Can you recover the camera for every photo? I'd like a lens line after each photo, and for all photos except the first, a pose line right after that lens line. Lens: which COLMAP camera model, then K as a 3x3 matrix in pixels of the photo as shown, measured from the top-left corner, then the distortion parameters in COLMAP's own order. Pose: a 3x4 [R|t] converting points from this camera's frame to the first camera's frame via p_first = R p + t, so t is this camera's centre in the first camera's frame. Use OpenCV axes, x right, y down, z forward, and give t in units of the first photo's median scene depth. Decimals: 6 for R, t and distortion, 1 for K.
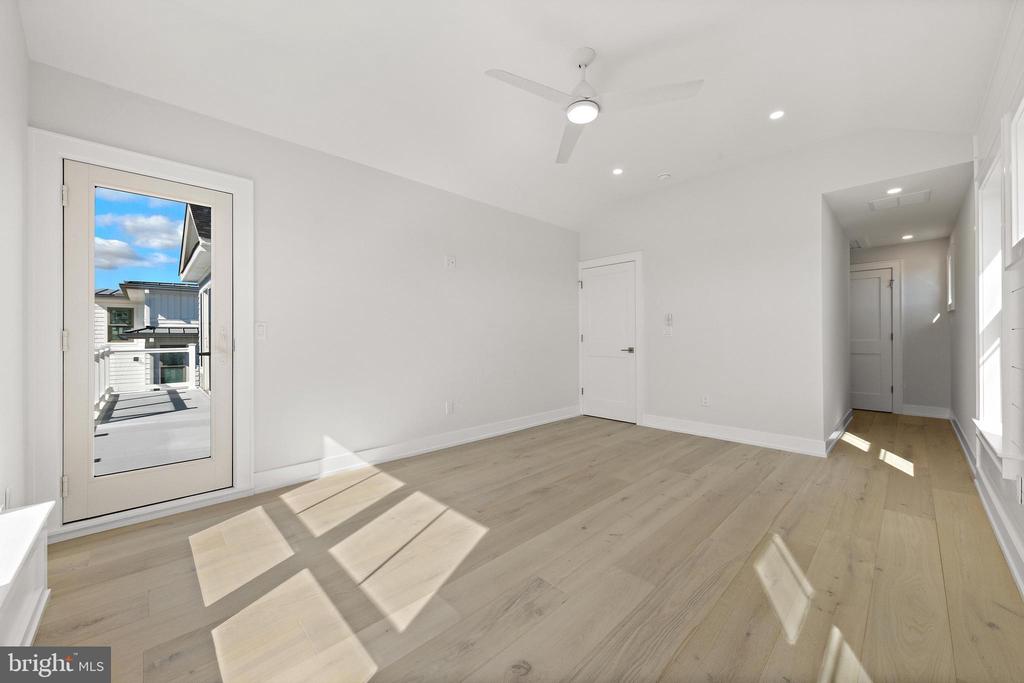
lens RADIAL K [[395.3, 0, 513.7], [0, 395.3, 333.2], [0, 0, 1]] dist [0.008630, 0.000215]
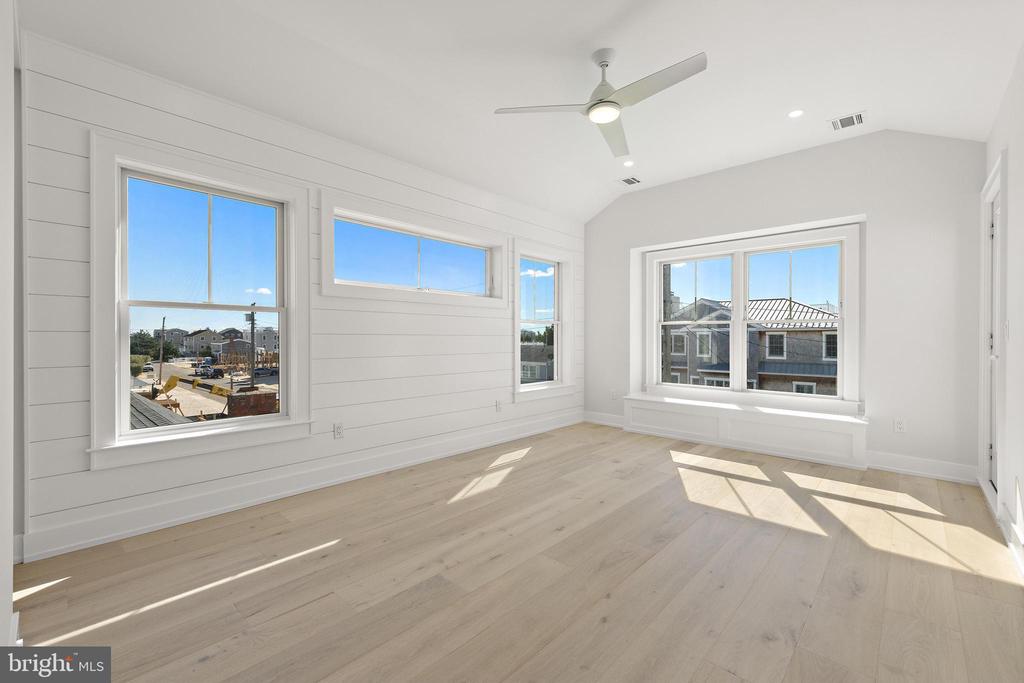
lens RADIAL K [[429.6, 0, 517.8], [0, 429.6, 340.2], [0, 0, 1]] dist [0.001107, 0.000009]
pose [[-0.998463, 0.003205, -0.055325, 0.427011], [0.003320, 0.999993, -0.001991, 0.013773], [0.055318, -0.002172, -0.998466, 1.951585]]
